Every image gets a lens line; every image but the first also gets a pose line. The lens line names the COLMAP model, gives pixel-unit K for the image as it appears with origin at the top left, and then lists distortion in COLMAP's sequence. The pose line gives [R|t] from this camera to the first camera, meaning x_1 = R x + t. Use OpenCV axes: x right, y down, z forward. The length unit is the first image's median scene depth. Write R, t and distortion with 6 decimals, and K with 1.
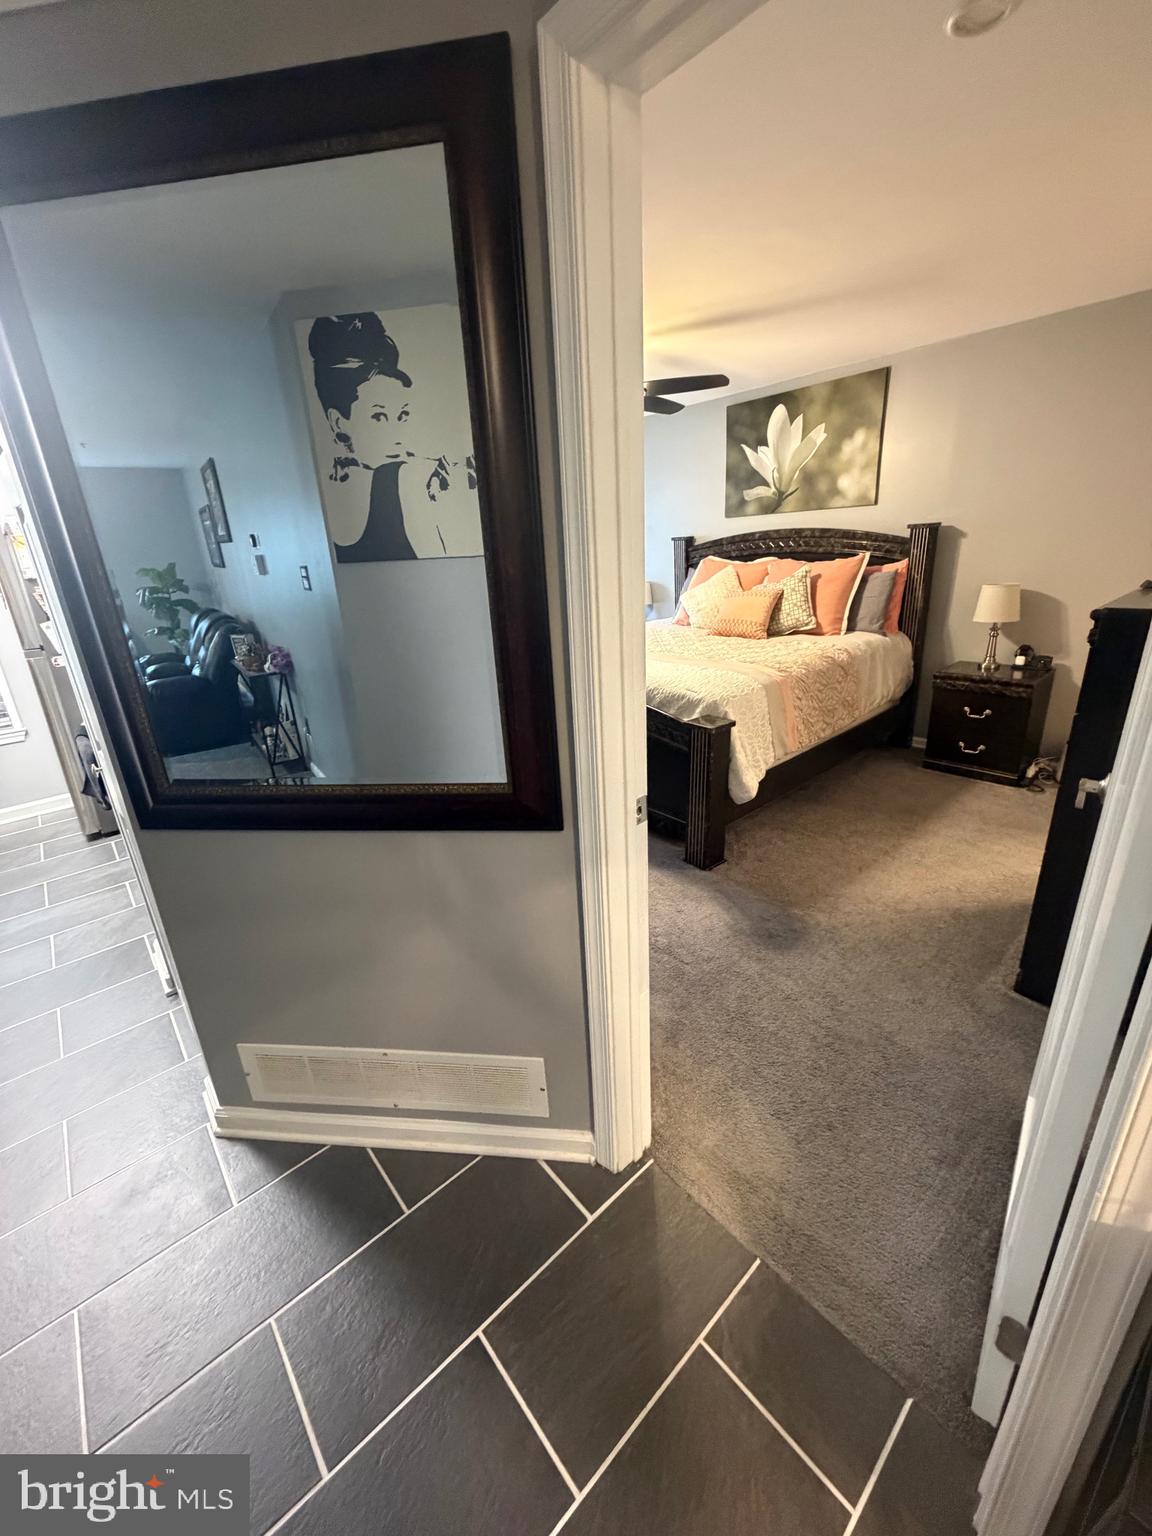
lens RADIAL K [[611.0, 0, 578.6], [0, 611.0, 757.3], [0, 0, 1]] dist [0.001235, -0.000892]
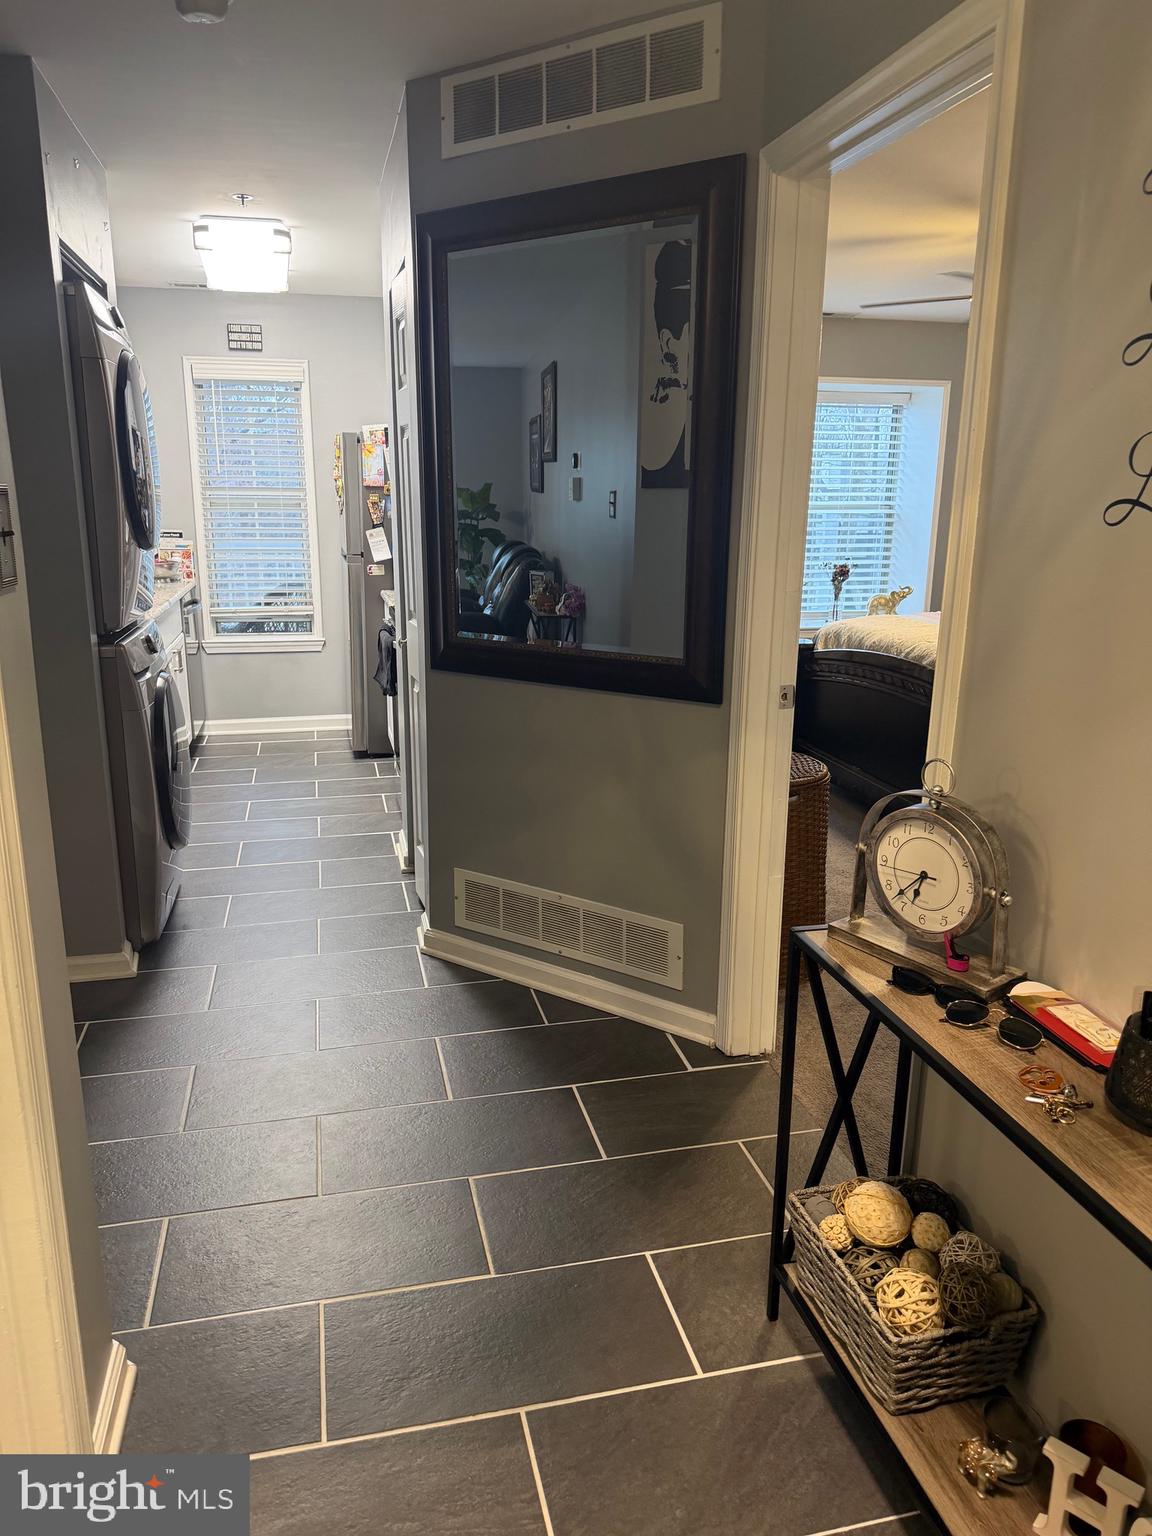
lens RADIAL K [[1086.1, 0, 580.7], [0, 1086.1, 770.1], [0, 0, 1]] dist [0.011525, -0.003956]
pose [[0.884256, 0.168335, -0.435609, 0.209522], [-0.200945, 0.979158, -0.029521, 0.111487], [0.421561, 0.113638, 0.899652, -0.313158]]
